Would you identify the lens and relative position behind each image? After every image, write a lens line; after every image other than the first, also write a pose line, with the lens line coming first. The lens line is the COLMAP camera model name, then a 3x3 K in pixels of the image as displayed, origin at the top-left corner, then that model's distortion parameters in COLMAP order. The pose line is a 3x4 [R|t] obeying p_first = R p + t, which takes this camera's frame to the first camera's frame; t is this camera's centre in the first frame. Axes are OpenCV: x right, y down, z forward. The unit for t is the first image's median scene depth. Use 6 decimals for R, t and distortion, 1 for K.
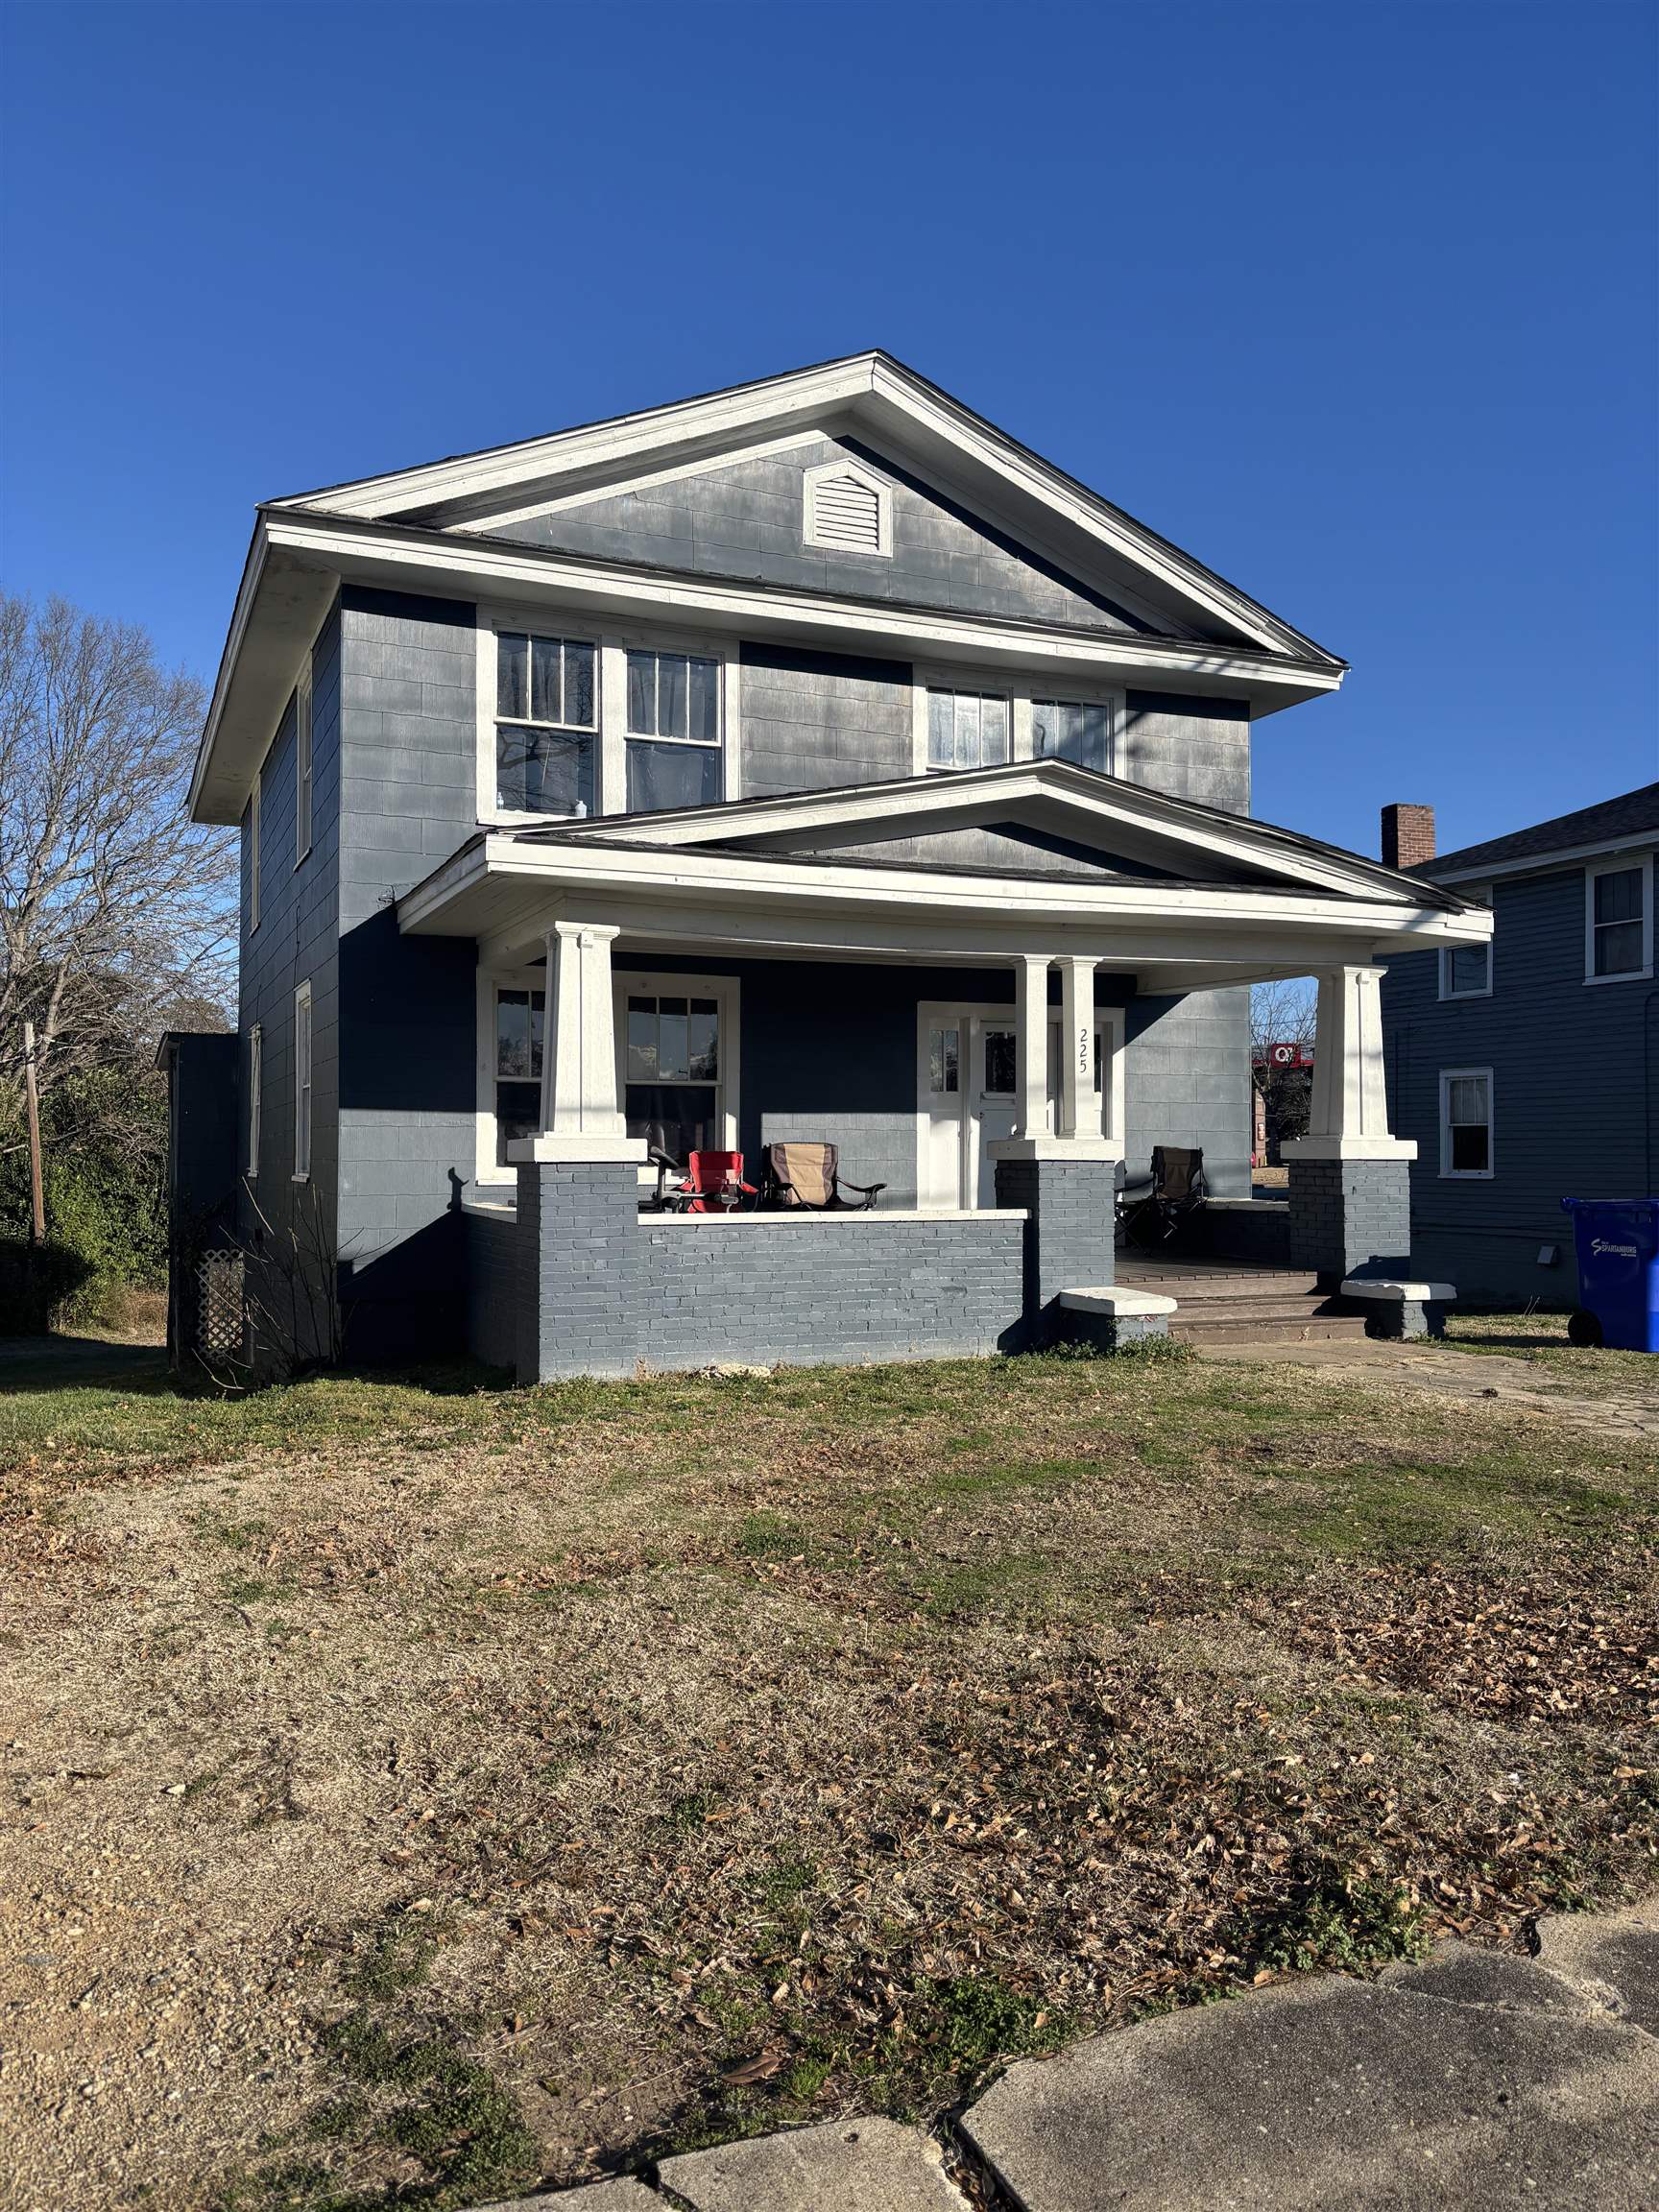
lens RADIAL K [[1675.2, 0, 815.6], [0, 1675.2, 1094.6], [0, 0, 1]] dist [0.079763, -0.044686]
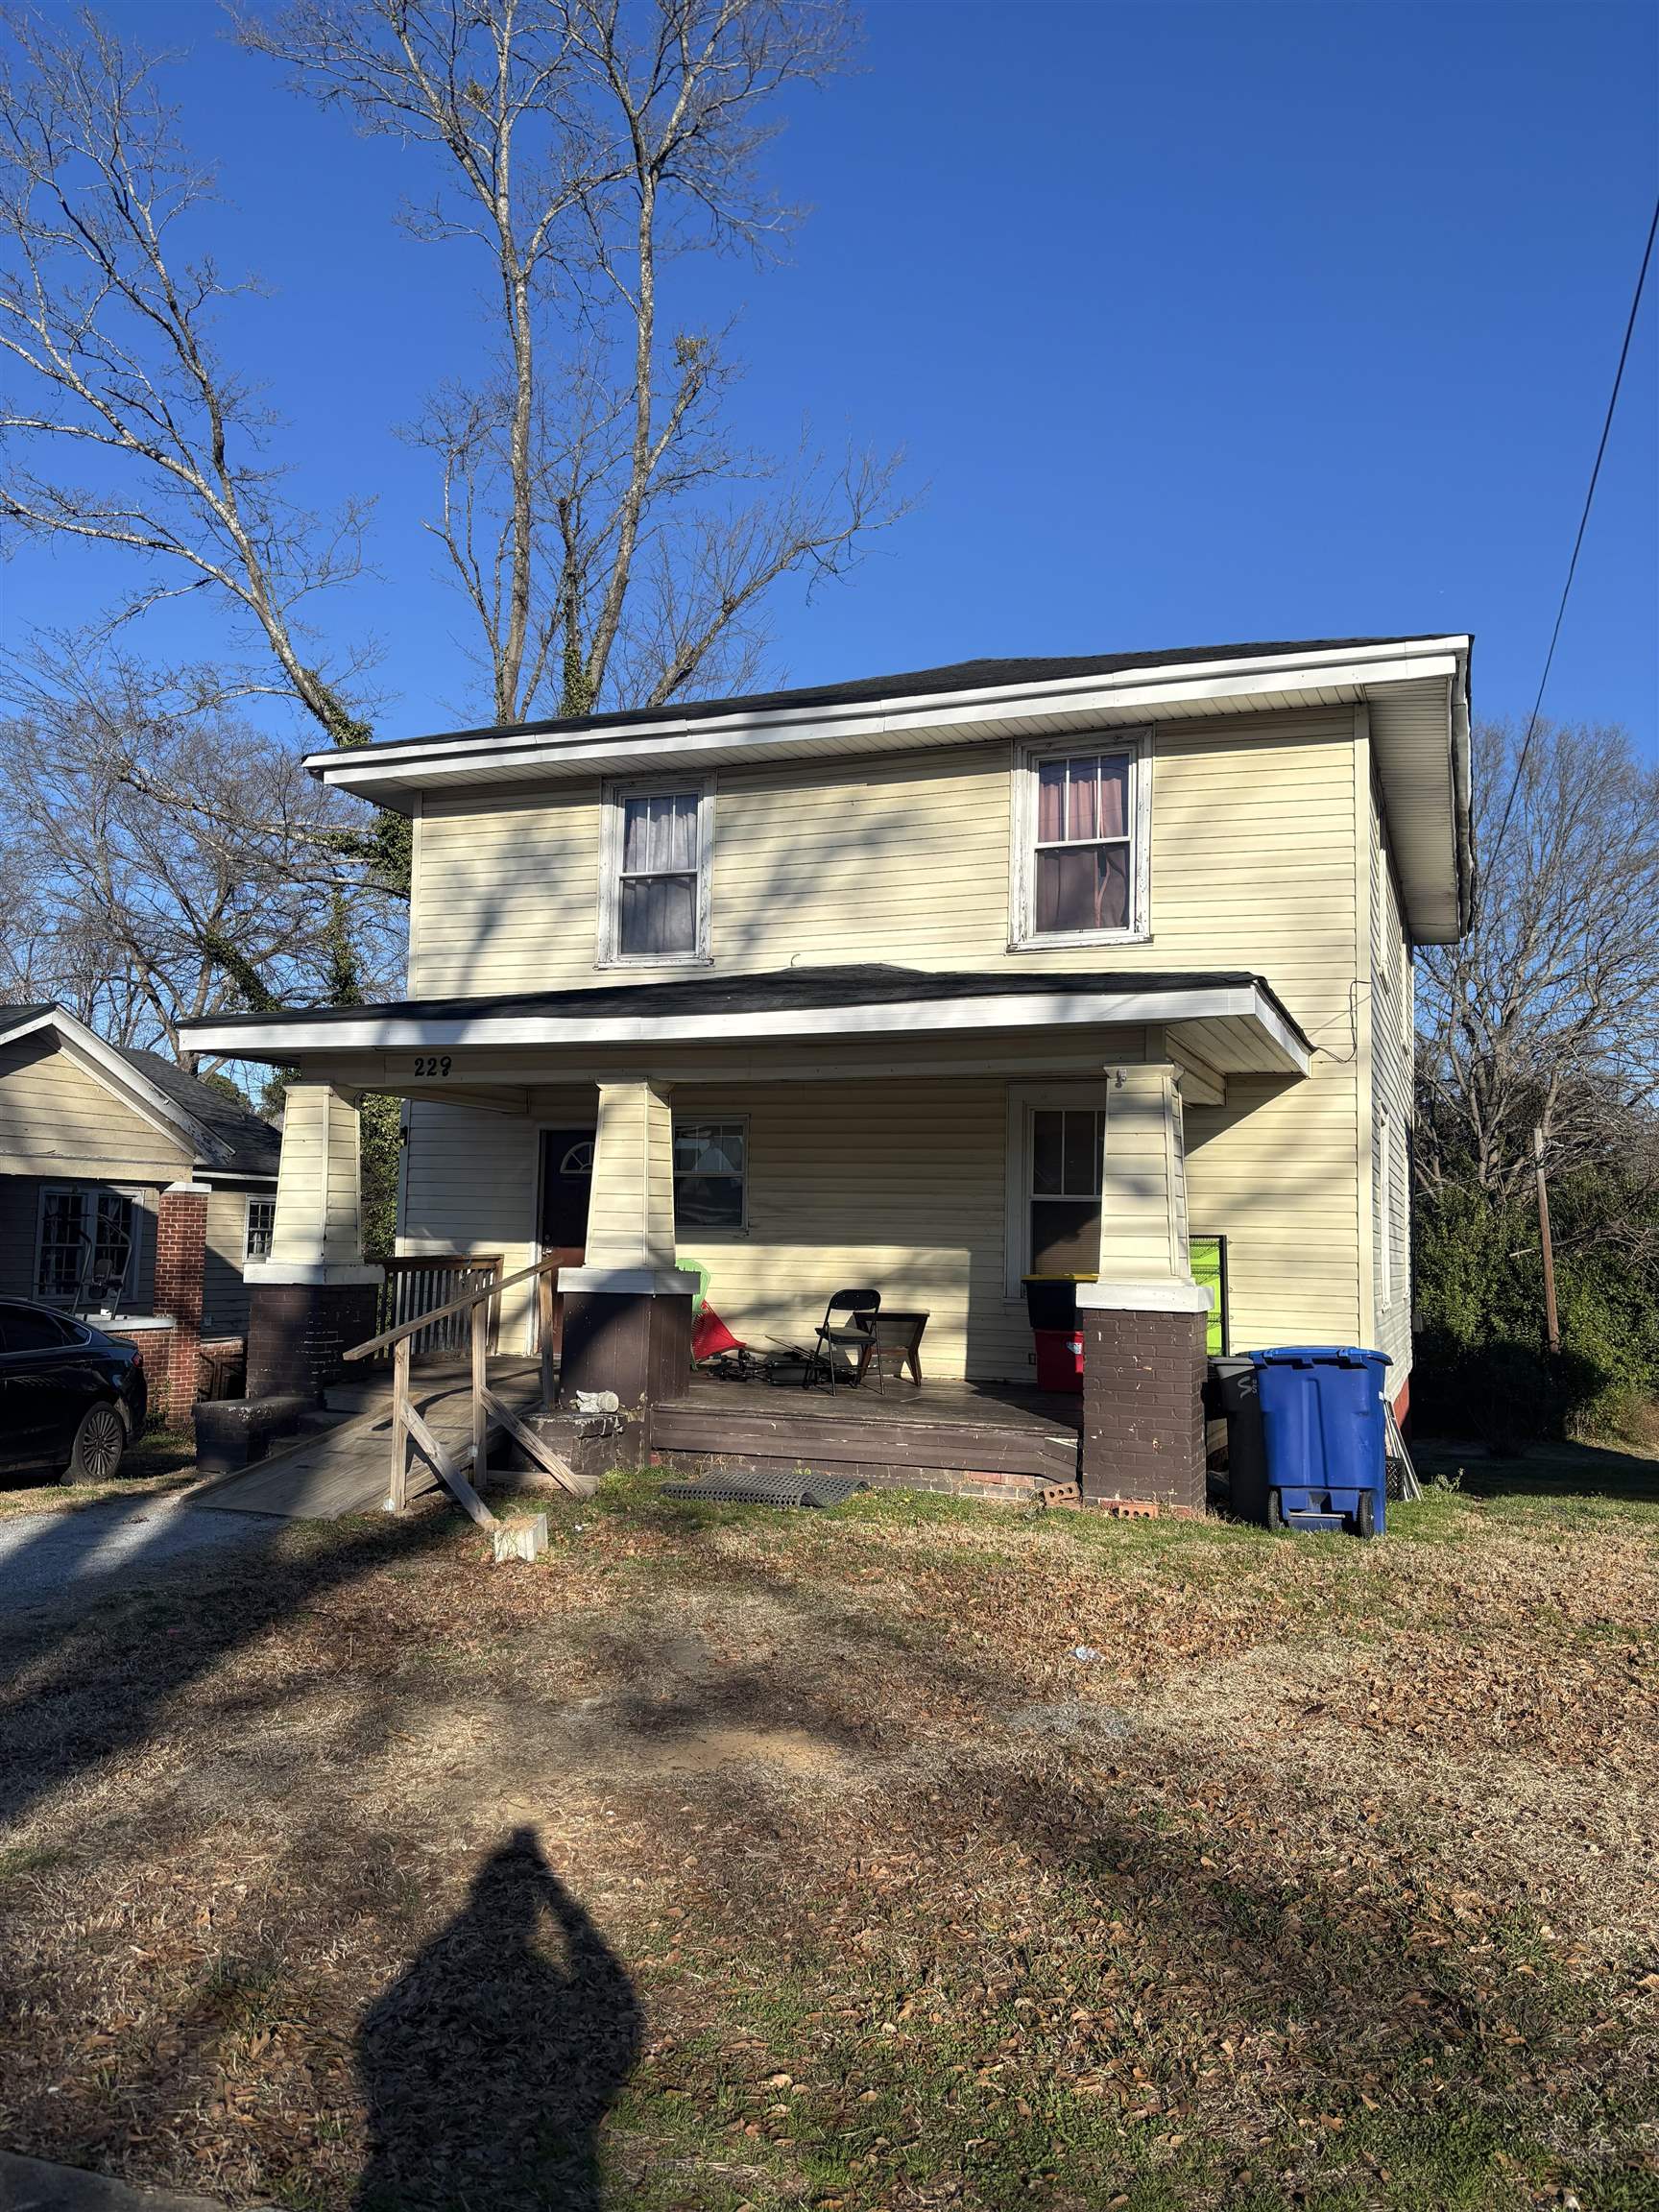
lens RADIAL K [[1675.2, 0, 817.5], [0, 1675.2, 1093.1], [0, 0, 1]] dist [0.079763, -0.044686]
pose [[0.716217, -0.053001, -0.695862, -0.191463], [0.009124, 0.997738, -0.066603, 0.000189], [0.697818, 0.041353, 0.715081, -0.082020]]
